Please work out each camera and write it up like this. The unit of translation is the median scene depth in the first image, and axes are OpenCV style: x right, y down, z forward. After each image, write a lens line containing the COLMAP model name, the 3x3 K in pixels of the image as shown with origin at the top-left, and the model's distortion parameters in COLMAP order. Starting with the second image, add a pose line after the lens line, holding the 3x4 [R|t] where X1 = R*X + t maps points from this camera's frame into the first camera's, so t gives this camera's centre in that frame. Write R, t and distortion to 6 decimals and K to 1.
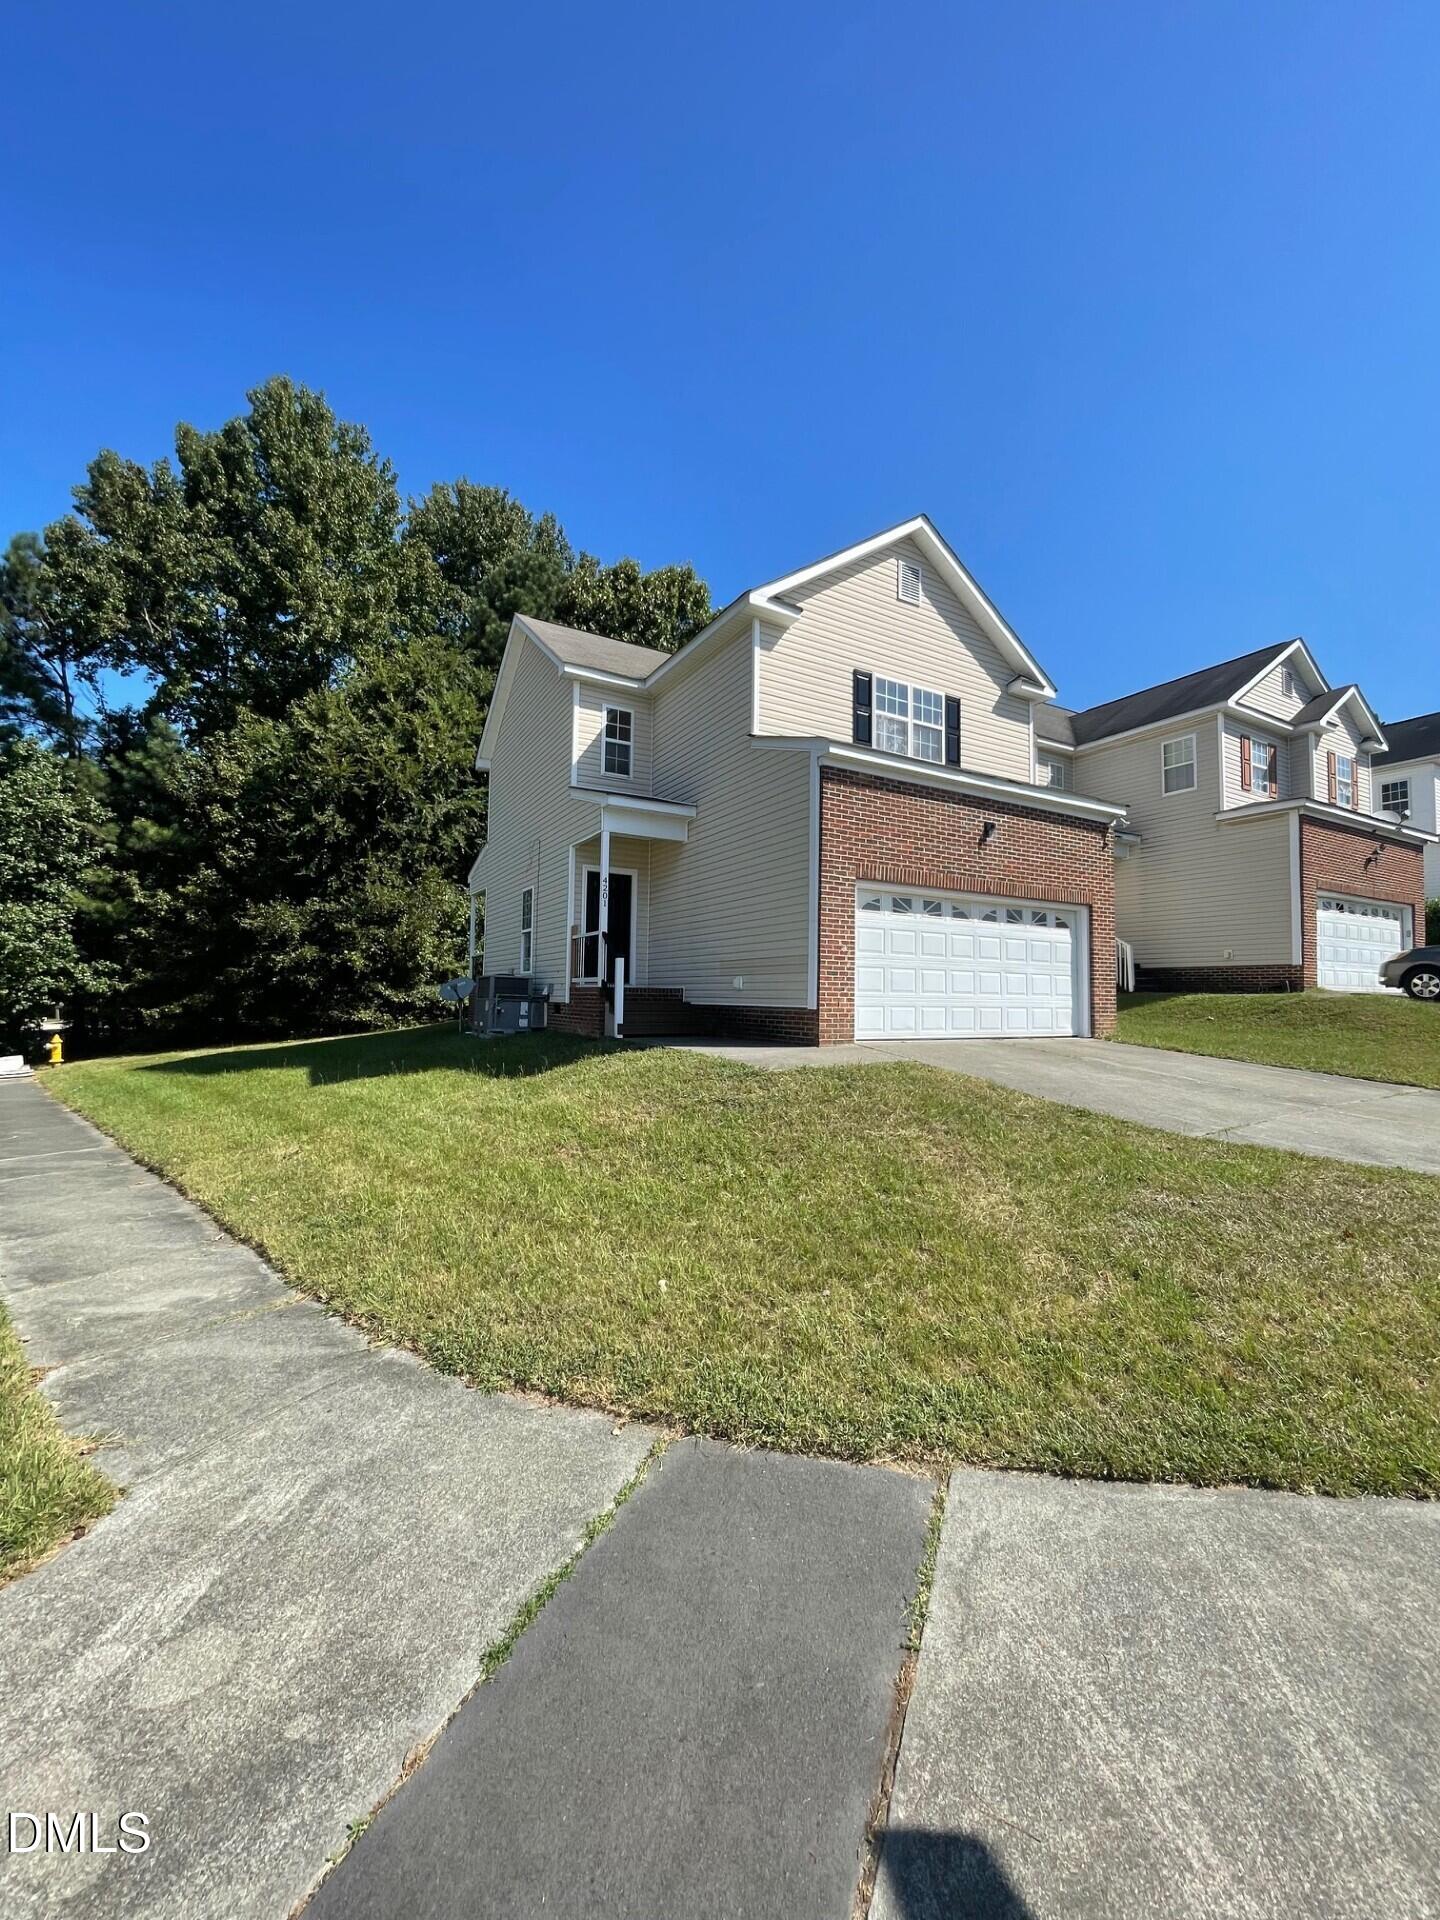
lens RADIAL K [[773.9, 0, 724.1], [0, 773.9, 955.7], [0, 0, 1]] dist [-0.003519, -0.001001]
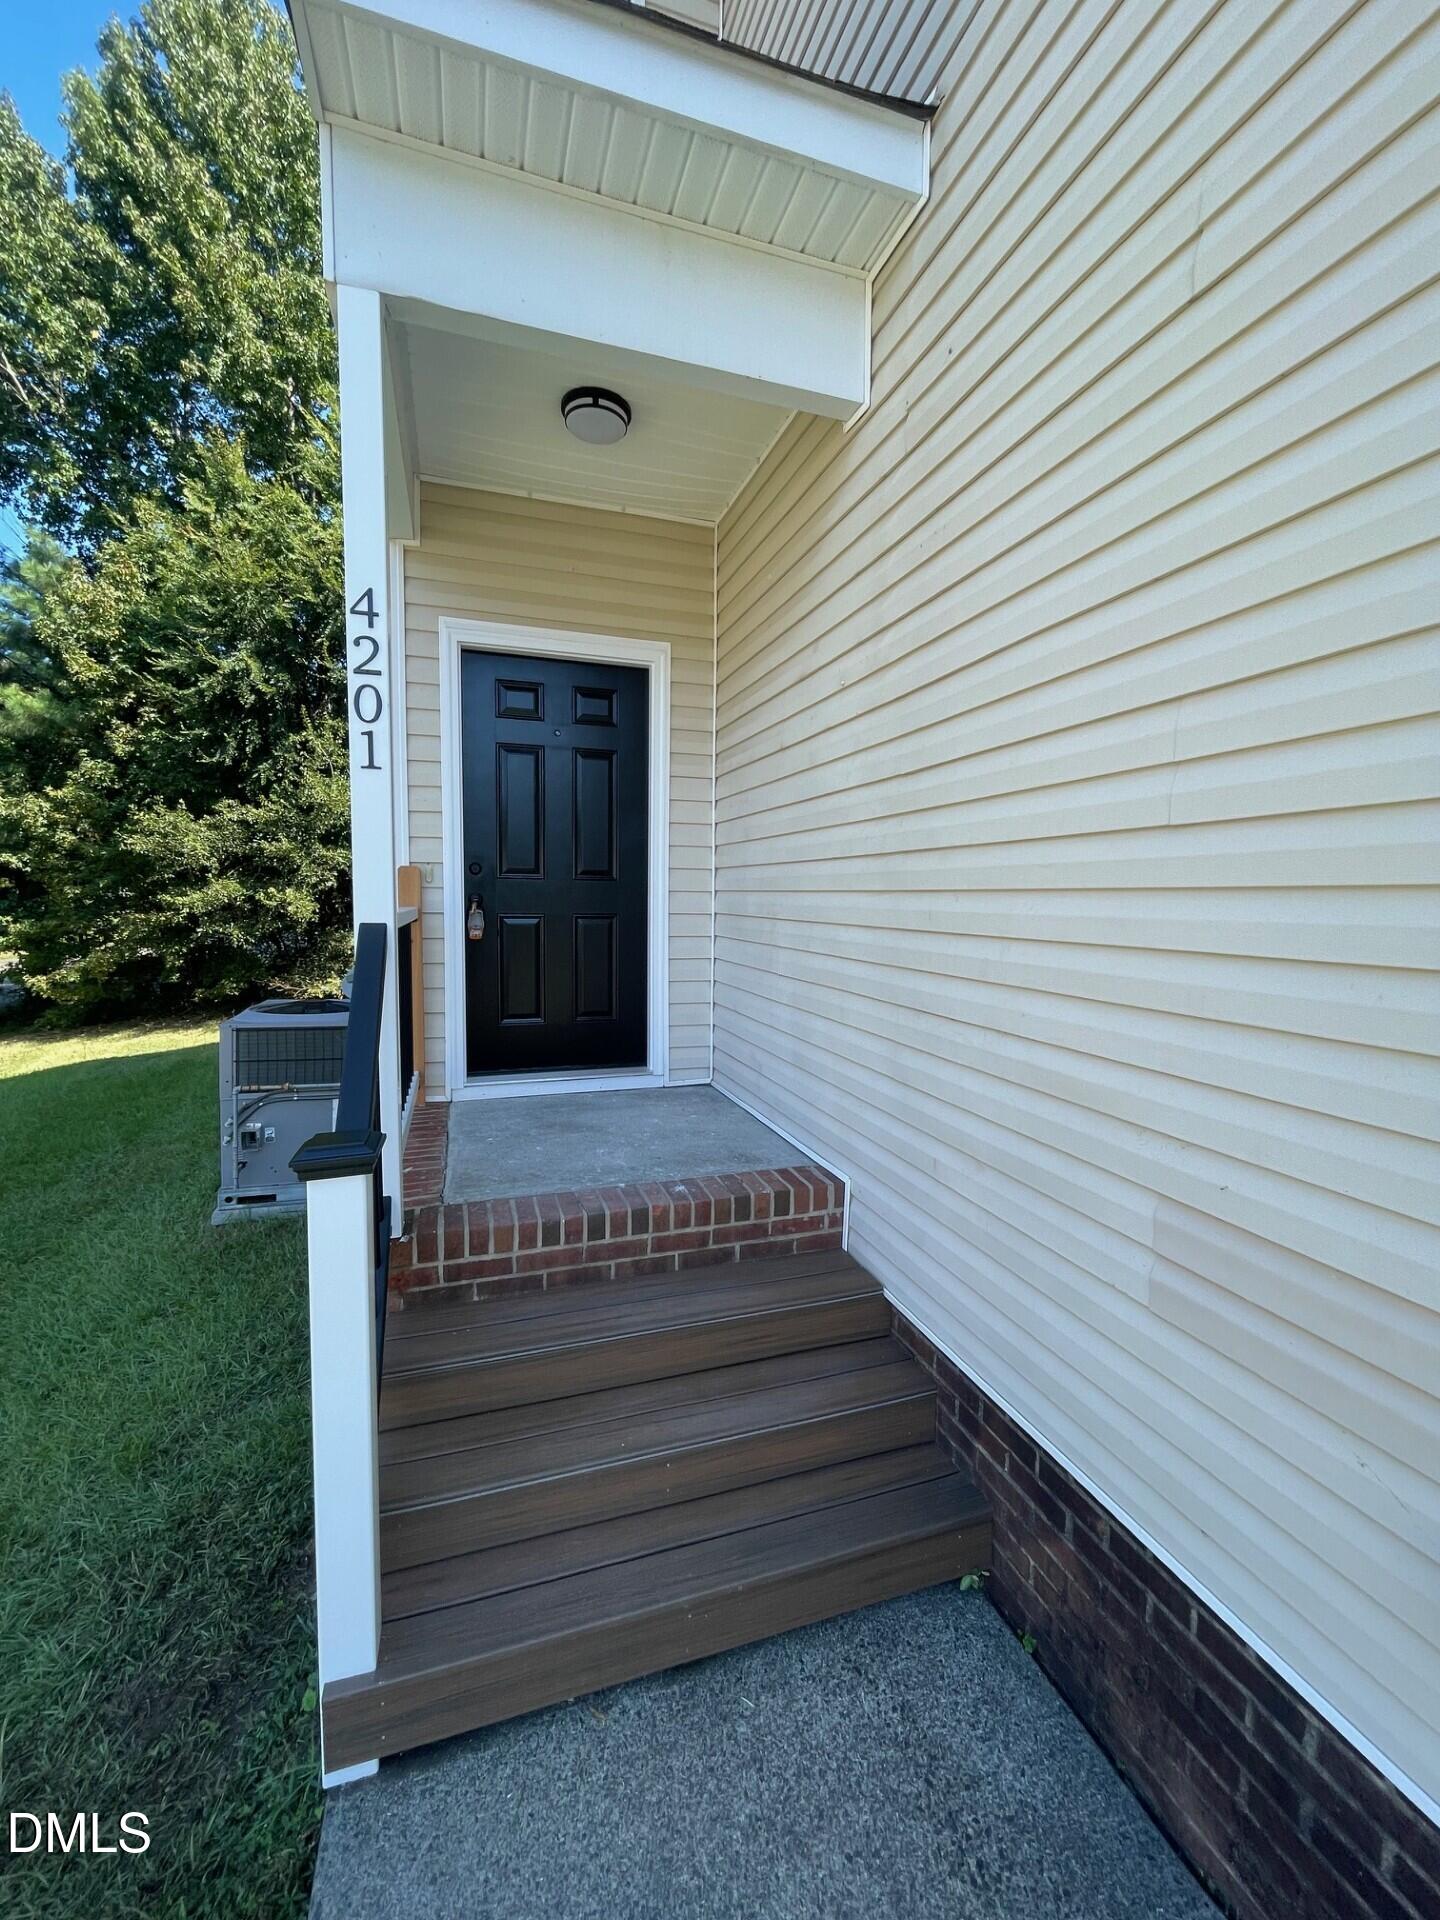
lens RADIAL K [[773.9, 0, 724.1], [0, 773.9, 955.7], [0, 0, 1]] dist [-0.003519, -0.001001]
pose [[0.980782, 0.013009, -0.194674, -0.026856], [0.011690, 0.992064, 0.125191, -0.024790], [0.194758, -0.125061, 0.972846, 0.464765]]
